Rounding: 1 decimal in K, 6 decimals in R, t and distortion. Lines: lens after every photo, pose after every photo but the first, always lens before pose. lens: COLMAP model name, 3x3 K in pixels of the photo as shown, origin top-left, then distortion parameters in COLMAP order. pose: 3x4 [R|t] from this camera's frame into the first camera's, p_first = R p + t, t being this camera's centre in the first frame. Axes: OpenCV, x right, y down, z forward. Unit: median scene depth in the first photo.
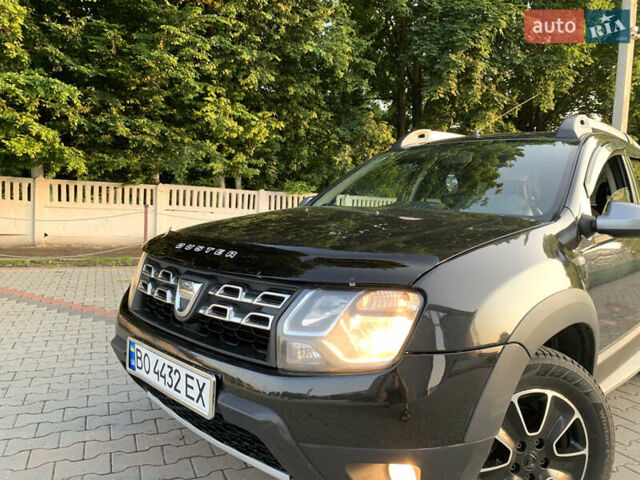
lens RADIAL K [[491.2, 0, 321.1], [0, 491.2, 238.6], [0, 0, 1]] dist [0.013448, -0.016103]
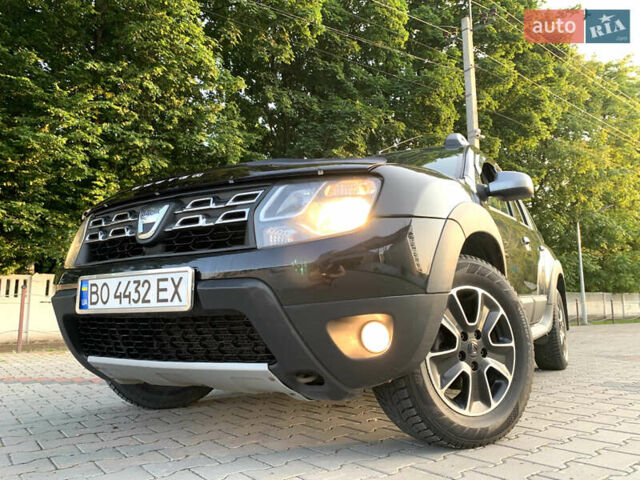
lens RADIAL K [[491.2, 0, 326.5], [0, 491.2, 238.9], [0, 0, 1]] dist [0.013448, -0.016103]
pose [[0.970063, -0.019683, 0.242055, -0.026762], [0.071636, 0.975553, -0.207761, 0.063577], [-0.232048, 0.218881, 0.947758, -0.008829]]
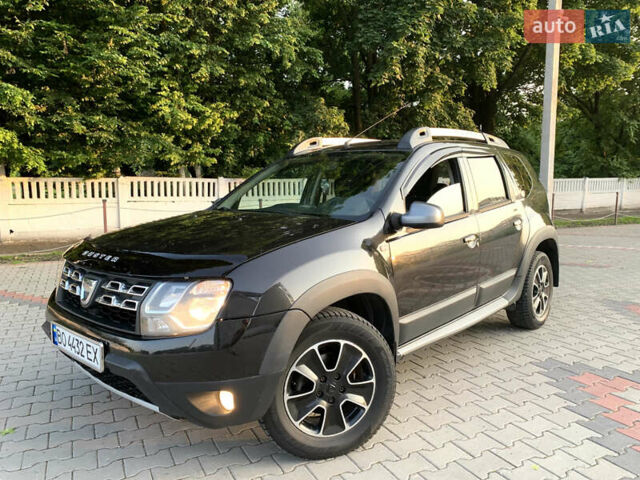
lens RADIAL K [[491.2, 0, 320.3], [0, 491.2, 234.0], [0, 0, 1]] dist [0.013448, -0.016103]
pose [[0.998042, -0.049857, 0.037768, 0.055497], [0.048447, 0.998126, 0.037372, -0.010214], [-0.039560, -0.035469, 0.998587, -0.068688]]
